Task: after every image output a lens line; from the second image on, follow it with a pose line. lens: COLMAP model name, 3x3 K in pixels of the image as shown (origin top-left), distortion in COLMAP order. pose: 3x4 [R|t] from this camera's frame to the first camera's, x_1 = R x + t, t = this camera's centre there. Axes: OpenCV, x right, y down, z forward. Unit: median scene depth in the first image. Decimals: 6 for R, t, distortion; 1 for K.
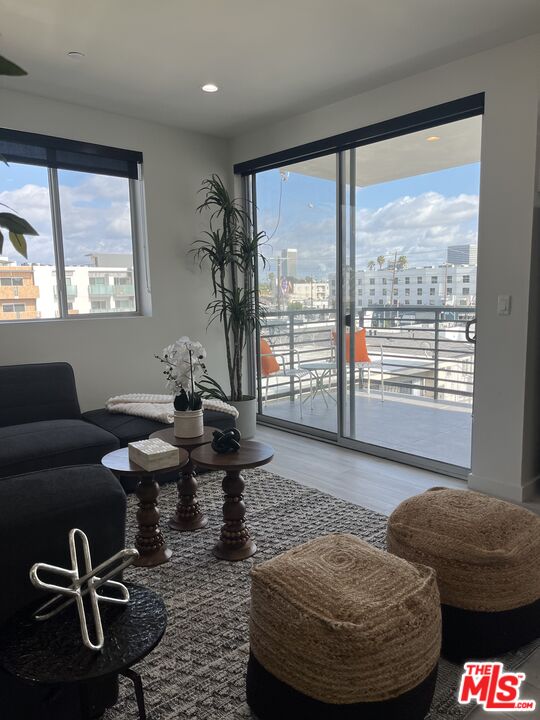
lens RADIAL K [[548.9, 0, 269.4], [0, 548.9, 365.1], [0, 0, 1]] dist [0.047969, -0.071253]
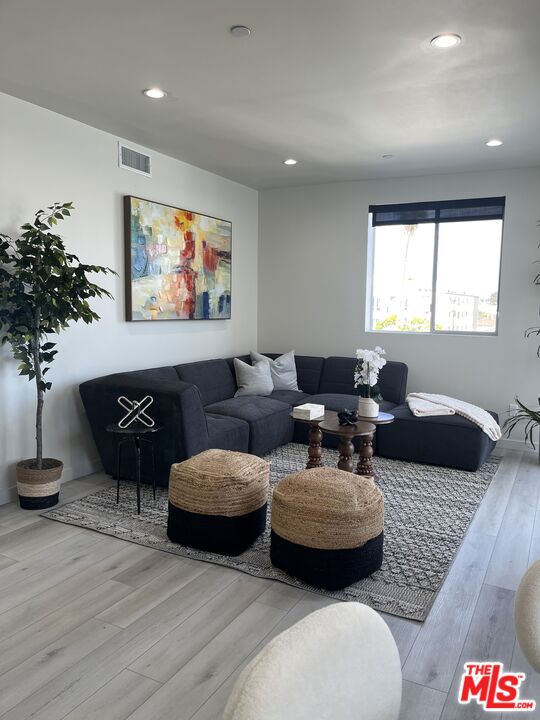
lens RADIAL K [[548.9, 0, 274.0], [0, 548.9, 365.8], [0, 0, 1]] dist [0.048498, -0.074373]
pose [[0.349699, 0.123879, -0.928636, 0.983139], [-0.150800, 0.985737, 0.074709, -0.063900], [0.924646, 0.113912, 0.363392, 0.224577]]
